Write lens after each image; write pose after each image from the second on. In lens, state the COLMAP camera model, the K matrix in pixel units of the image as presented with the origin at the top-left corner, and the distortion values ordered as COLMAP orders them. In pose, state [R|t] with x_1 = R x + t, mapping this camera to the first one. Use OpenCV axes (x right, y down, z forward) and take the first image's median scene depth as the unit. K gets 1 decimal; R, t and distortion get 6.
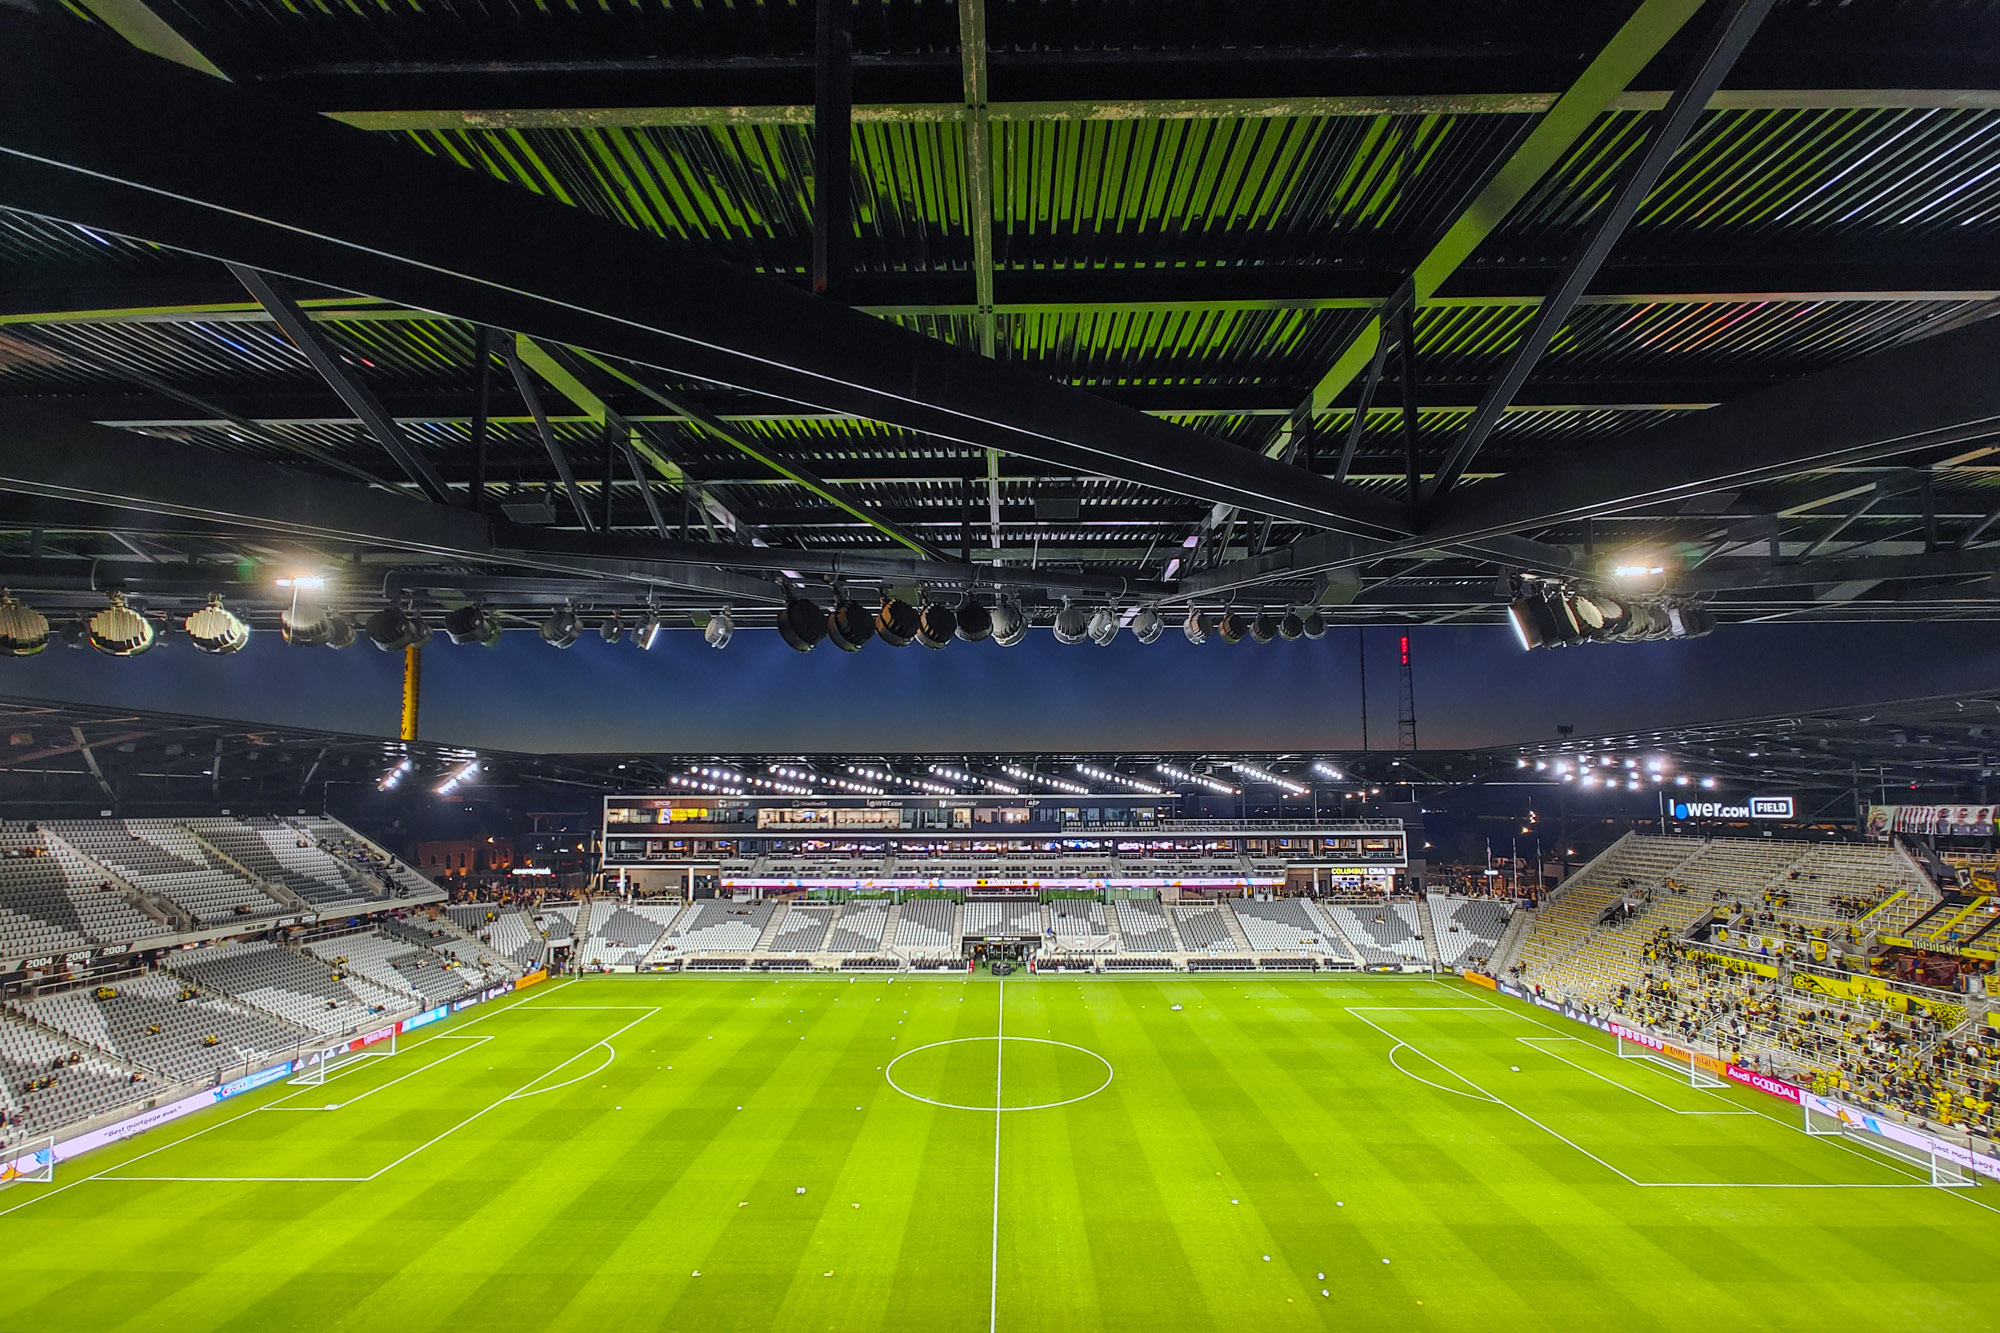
lens RADIAL K [[812.5, 0, 969.3], [0, 812.5, 758.7], [0, 0, 1]] dist [-0.017883, 0.000036]
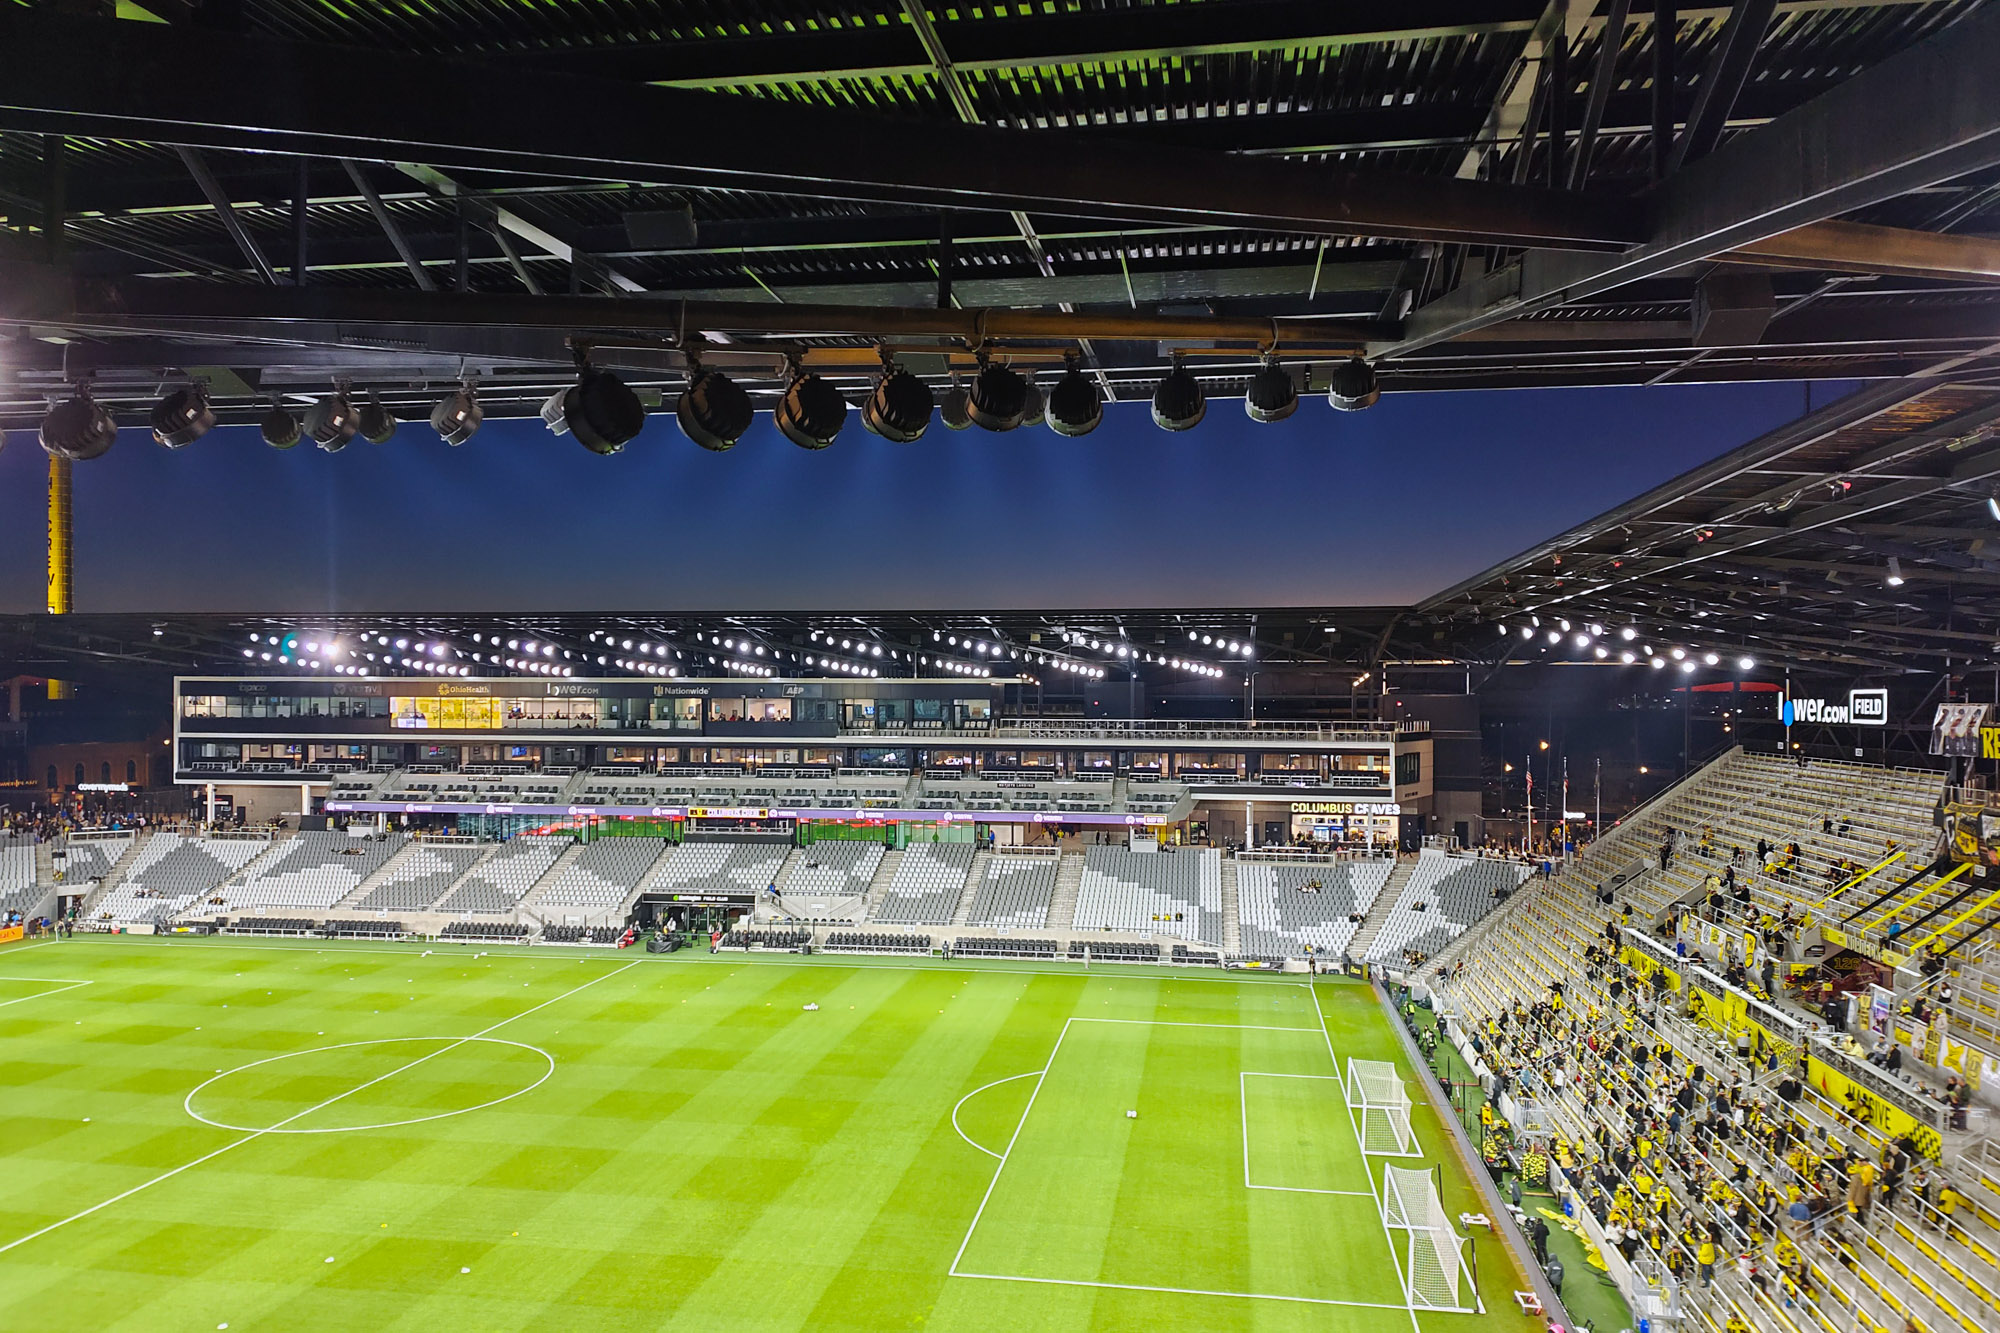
lens RADIAL K [[1327.1, 0, 1000.0], [0, 1327.1, 666.5], [0, 0, 1]] dist [0.000391, -0.004951]
pose [[0.993634, 0.004412, -0.112566, 0.358881], [-0.000448, 0.999379, 0.035220, -0.001685], [0.112651, -0.034945, 0.993020, -0.020976]]
